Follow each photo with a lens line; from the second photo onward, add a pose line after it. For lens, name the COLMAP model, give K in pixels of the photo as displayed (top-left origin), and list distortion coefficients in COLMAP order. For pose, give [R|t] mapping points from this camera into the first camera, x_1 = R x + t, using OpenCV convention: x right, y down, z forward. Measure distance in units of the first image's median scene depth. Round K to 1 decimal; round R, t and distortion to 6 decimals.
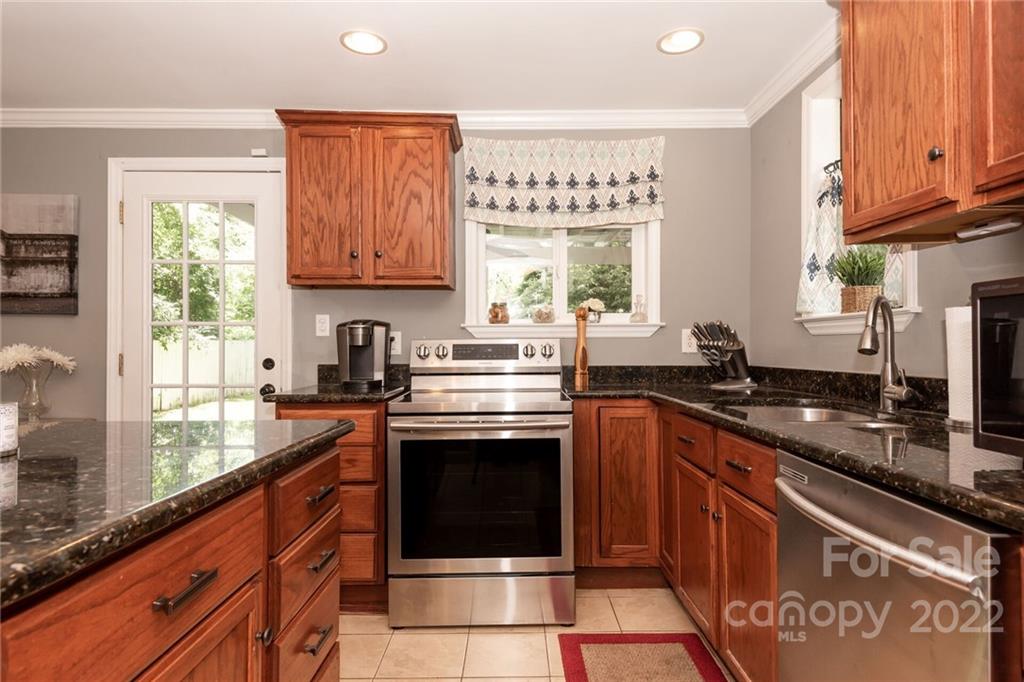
lens RADIAL K [[571.3, 0, 503.2], [0, 571.3, 342.2], [0, 0, 1]] dist [0.033575, -0.015338]
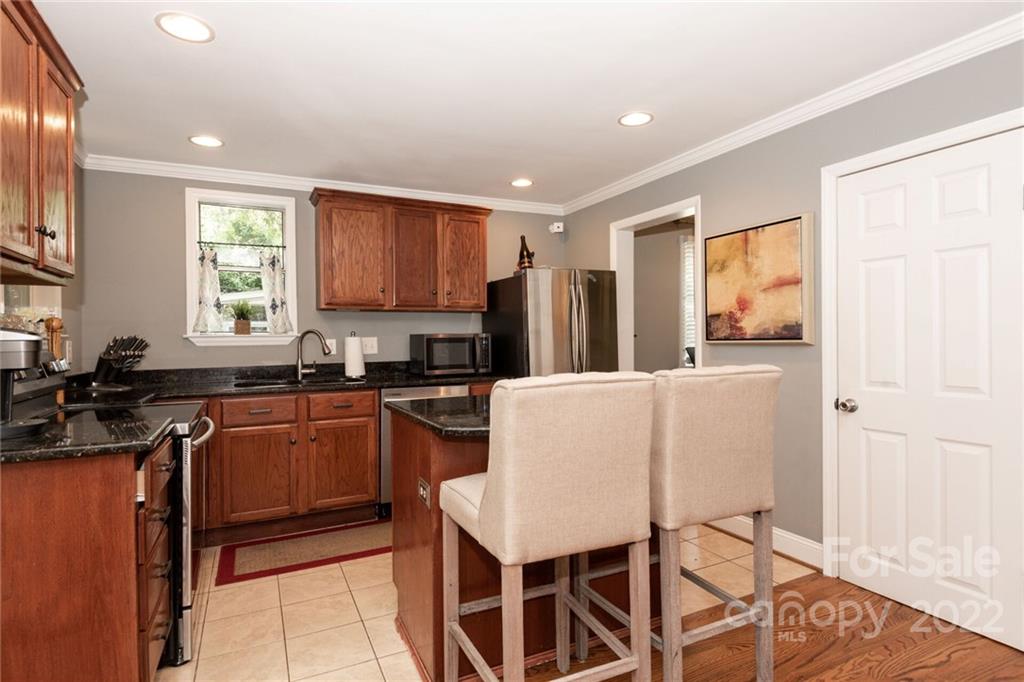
lens RADIAL K [[540.5, 0, 530.5], [0, 540.5, 340.0], [0, 0, 1]] dist [0.021533, -0.011898]
pose [[-0.439813, 0.001157, 0.898089, -1.059316], [0.003991, 0.999992, 0.000666, -0.023829], [-0.898080, 0.003877, -0.439814, 0.735114]]
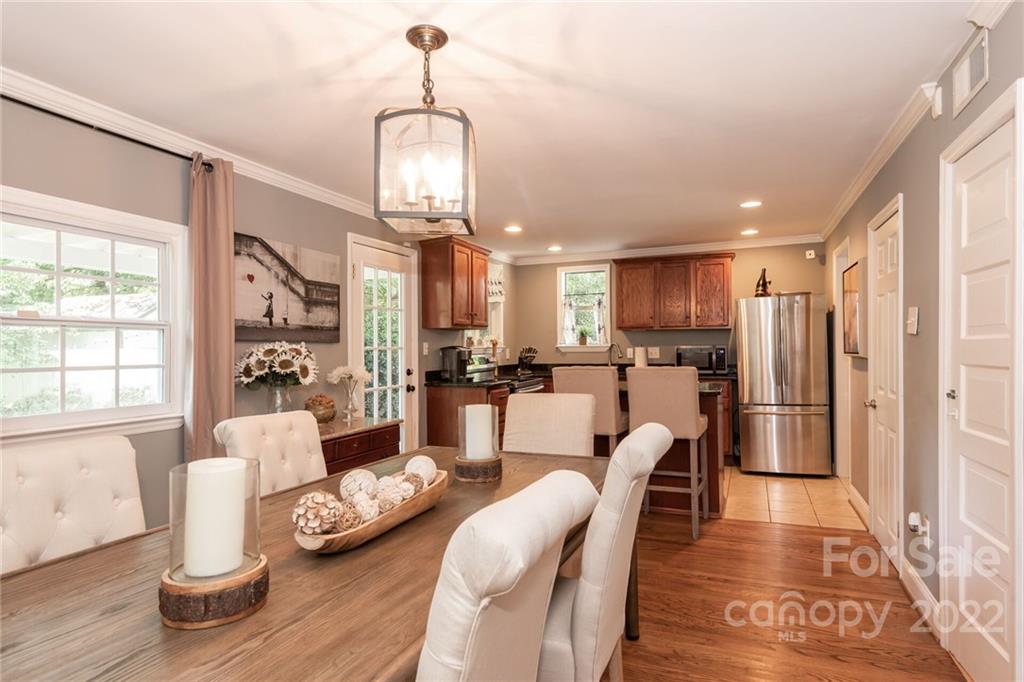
lens RADIAL K [[571.3, 0, 501.8], [0, 571.3, 344.6], [0, 0, 1]] dist [0.033575, -0.015338]
pose [[0.399583, -0.001382, 0.916696, -1.985845], [0.002659, 0.999996, 0.000348, -0.045372], [-0.916693, 0.002299, 0.399586, 0.102948]]
